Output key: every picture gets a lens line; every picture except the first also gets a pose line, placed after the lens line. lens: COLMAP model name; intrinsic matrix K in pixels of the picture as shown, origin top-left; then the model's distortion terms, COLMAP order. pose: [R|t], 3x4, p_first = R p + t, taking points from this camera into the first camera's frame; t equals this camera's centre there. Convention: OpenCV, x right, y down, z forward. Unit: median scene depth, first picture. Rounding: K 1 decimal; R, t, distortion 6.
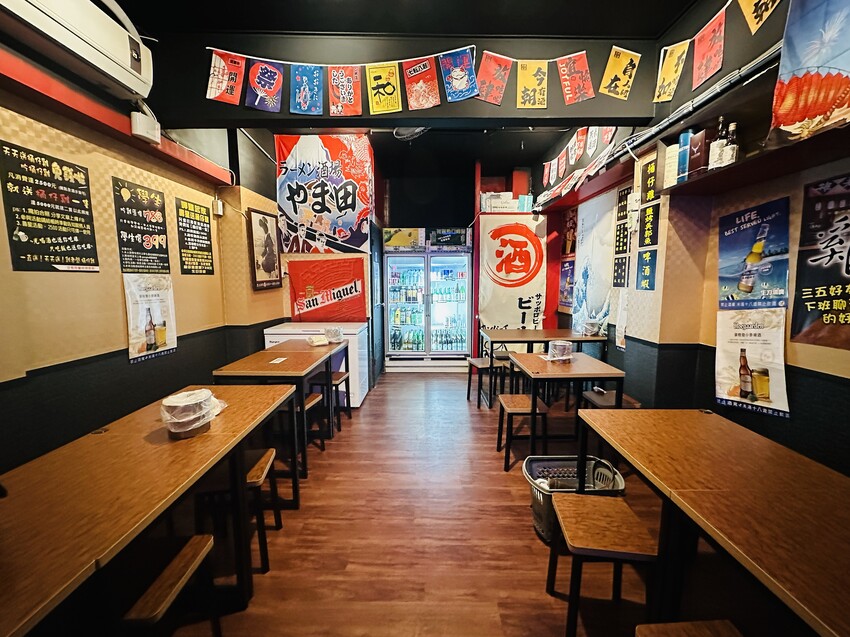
lens RADIAL K [[341.9, 0, 421.8], [0, 341.9, 316.7], [0, 0, 1]] dist [0.000299, 0.000002]
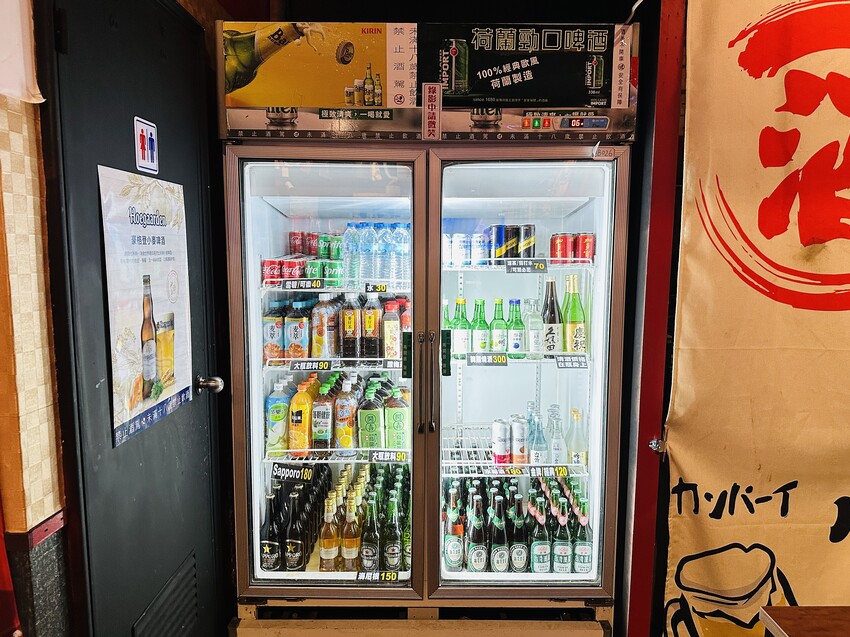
lens RADIAL K [[593.7, 0, 427.9], [0, 593.7, 319.4], [0, 0, 1]] dist [-0.007355, -0.002004]
pose [[0.999854, 0.009339, 0.014324, 0.012553], [-0.009311, 0.999955, -0.001988, -0.074892], [-0.014342, 0.001854, 0.999895, 0.627793]]
